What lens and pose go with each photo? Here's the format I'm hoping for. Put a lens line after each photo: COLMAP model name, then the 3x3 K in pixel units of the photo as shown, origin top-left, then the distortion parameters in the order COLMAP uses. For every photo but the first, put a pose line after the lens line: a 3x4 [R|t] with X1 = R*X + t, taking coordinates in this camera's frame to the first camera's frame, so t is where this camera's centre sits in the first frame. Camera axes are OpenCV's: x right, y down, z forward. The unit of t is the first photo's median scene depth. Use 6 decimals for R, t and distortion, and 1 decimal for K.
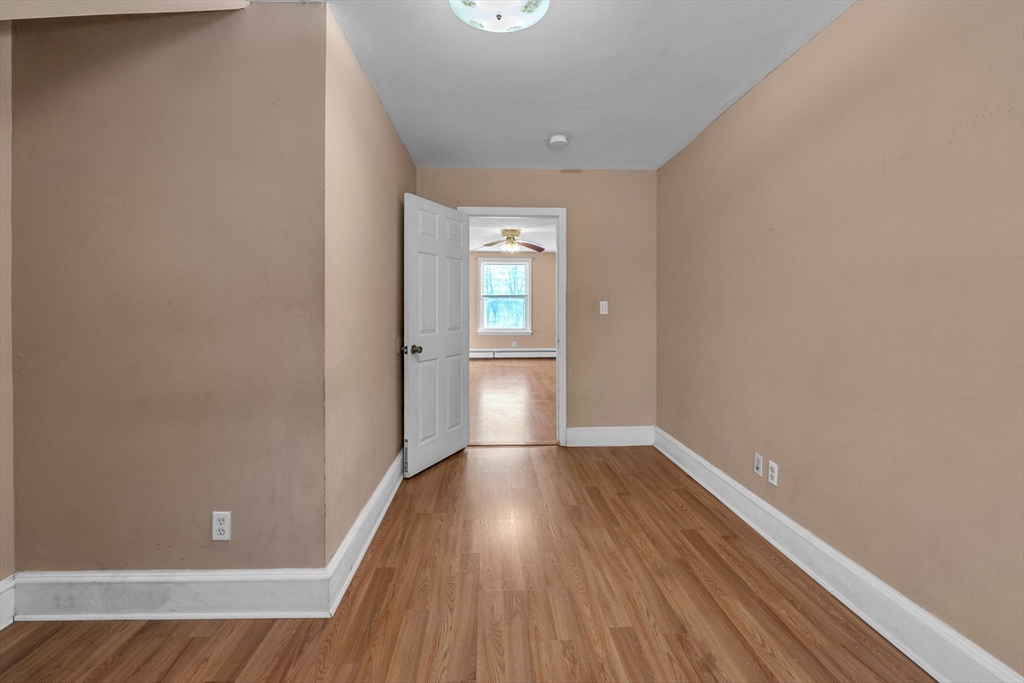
lens RADIAL K [[433.9, 0, 510.7], [0, 433.9, 308.8], [0, 0, 1]] dist [-0.010014, 0.000961]
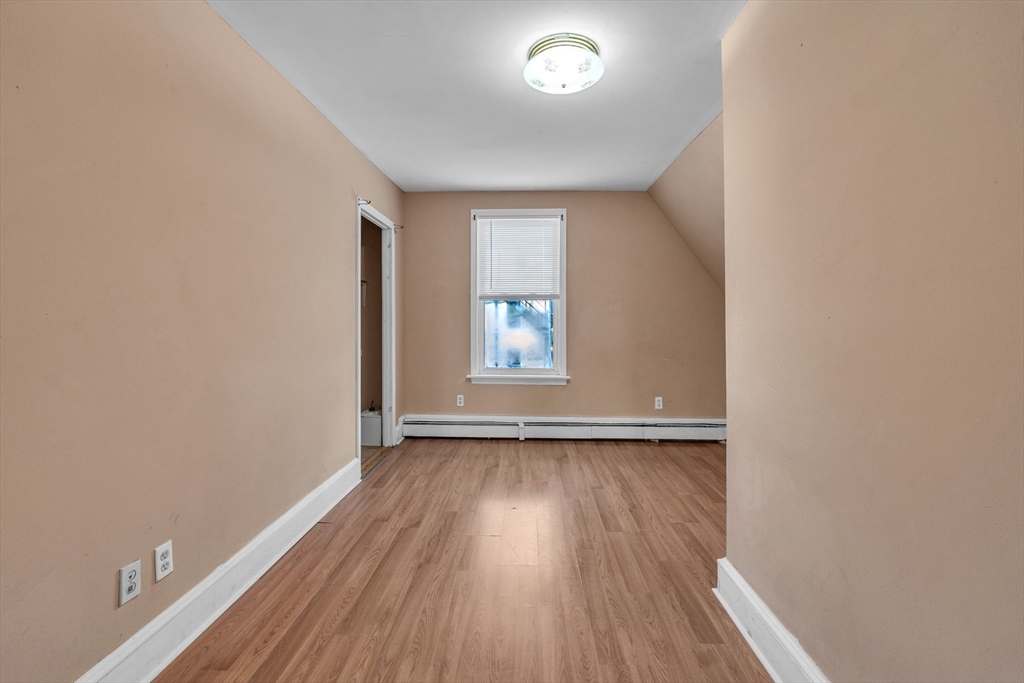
lens RADIAL K [[433.9, 0, 518.6], [0, 433.9, 324.4], [0, 0, 1]] dist [-0.010014, 0.000961]
pose [[-0.997472, -0.002879, 0.071000, 0.012553], [-0.002637, 0.999990, 0.003500, 0.011218], [-0.071009, 0.003304, -0.997470, 1.809397]]
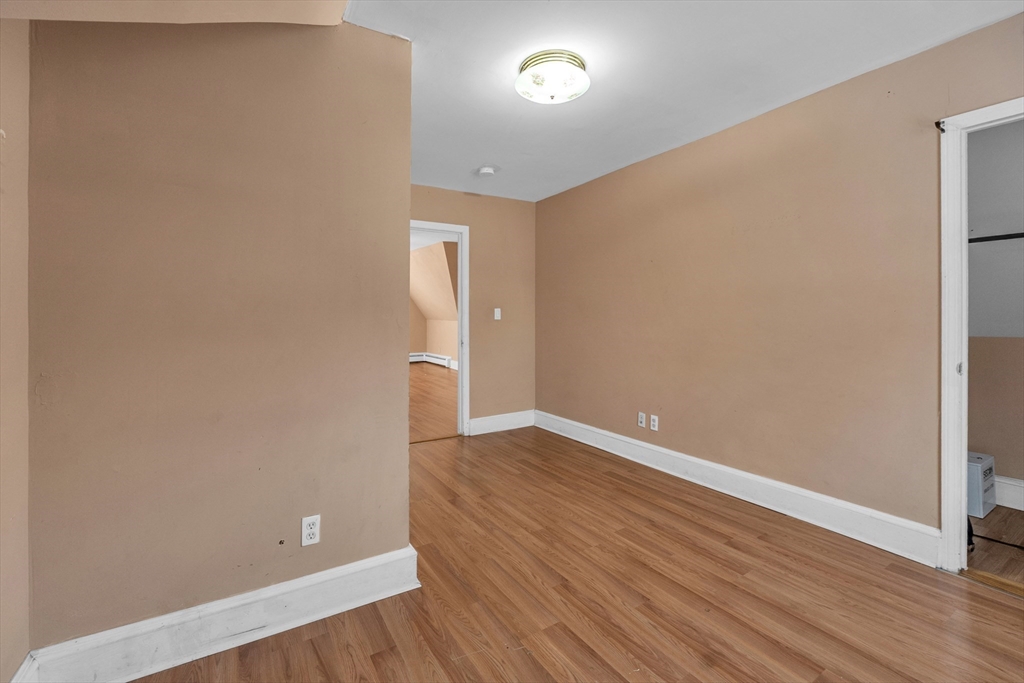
lens RADIAL K [[433.9, 0, 506.5], [0, 433.9, 318.4], [0, 0, 1]] dist [-0.010014, 0.000961]
pose [[0.875979, -0.006283, 0.482308, -0.637249], [0.003490, 0.999972, 0.006687, 0.003320], [-0.482337, -0.004174, 0.875976, -0.084896]]
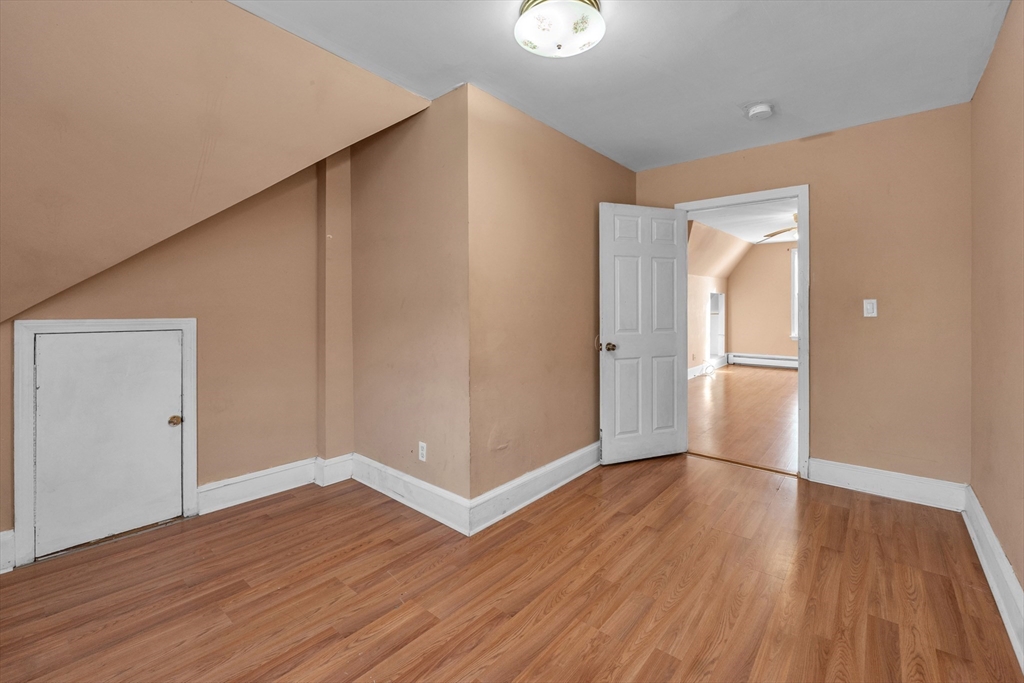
lens RADIAL K [[433.9, 0, 519.1], [0, 433.9, 313.8], [0, 0, 1]] dist [-0.010014, 0.000961]
pose [[0.739964, 0.008651, -0.672591, 0.508595], [-0.001597, 0.999937, 0.011105, -0.000035], [0.672645, -0.007143, 0.739931, 0.086778]]
